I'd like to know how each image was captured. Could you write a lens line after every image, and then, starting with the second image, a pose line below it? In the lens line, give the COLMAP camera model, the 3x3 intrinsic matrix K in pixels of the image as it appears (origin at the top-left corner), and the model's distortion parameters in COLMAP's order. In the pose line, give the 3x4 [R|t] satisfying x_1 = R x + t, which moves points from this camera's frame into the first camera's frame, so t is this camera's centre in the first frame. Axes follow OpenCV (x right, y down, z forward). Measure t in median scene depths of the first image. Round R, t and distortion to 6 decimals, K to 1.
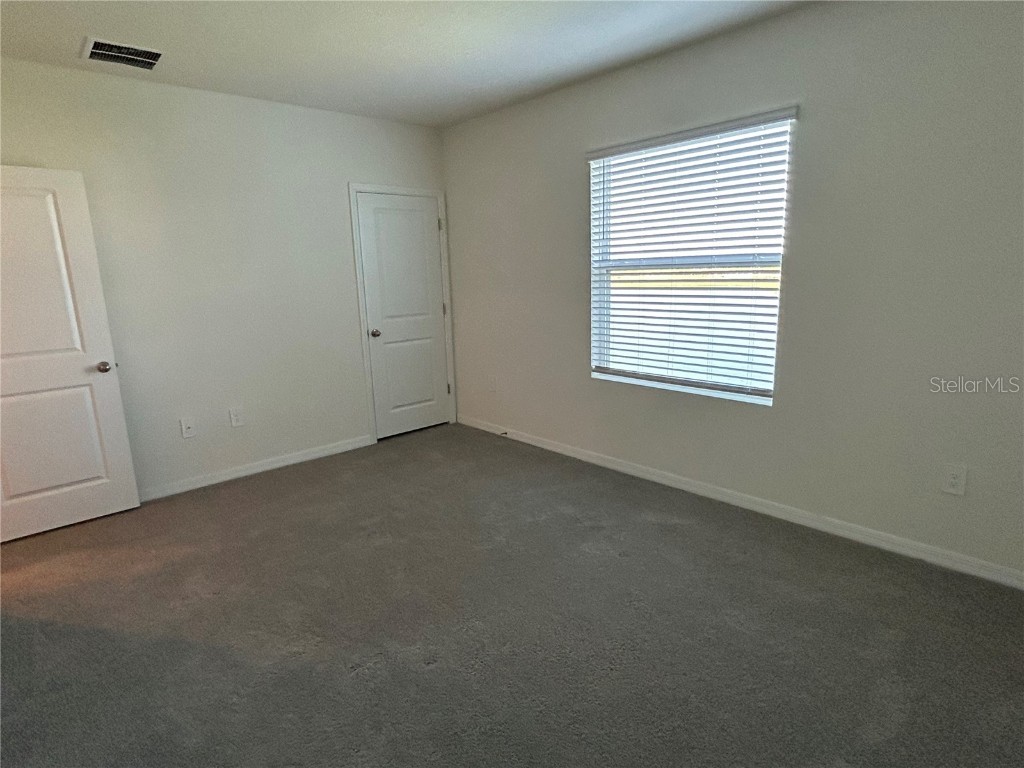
lens RADIAL K [[560.9, 0, 511.5], [0, 560.9, 385.1], [0, 0, 1]] dist [-0.001491, -0.000907]
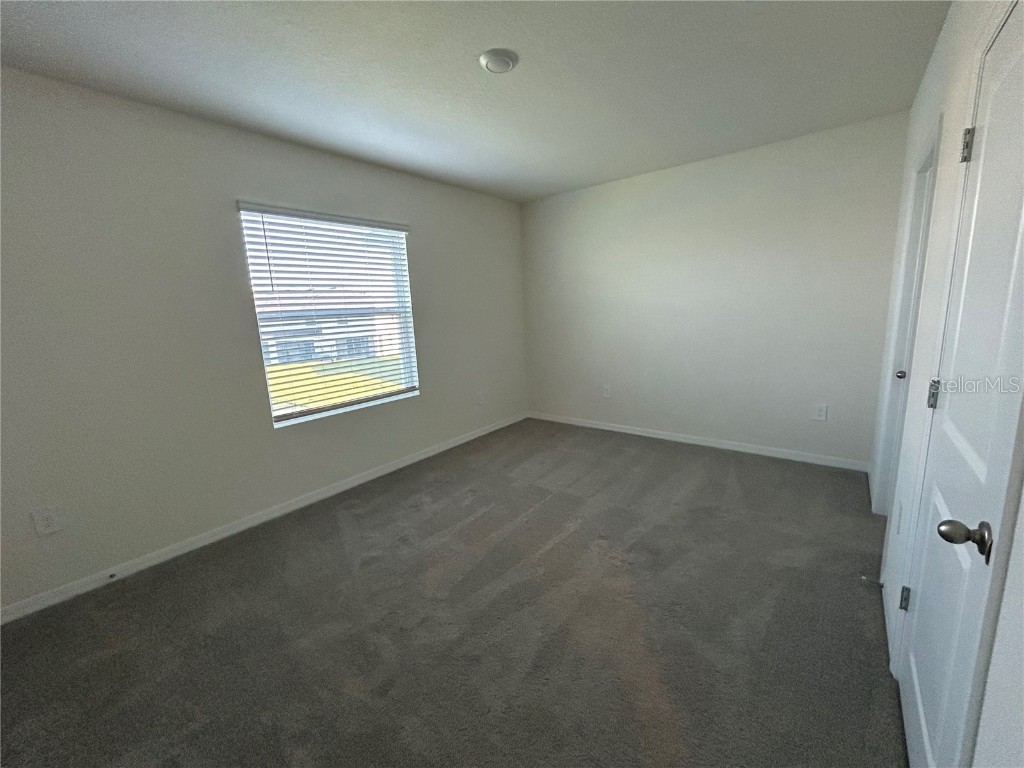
lens RADIAL K [[410.1, 0, 511.1], [0, 410.1, 382.2], [0, 0, 1]] dist [0.003743, 0.000629]
pose [[-0.145164, -0.141150, 0.979287, -0.731189], [0.255109, 0.950965, 0.174884, -0.133549], [-0.955953, 0.275212, -0.102038, 0.773073]]
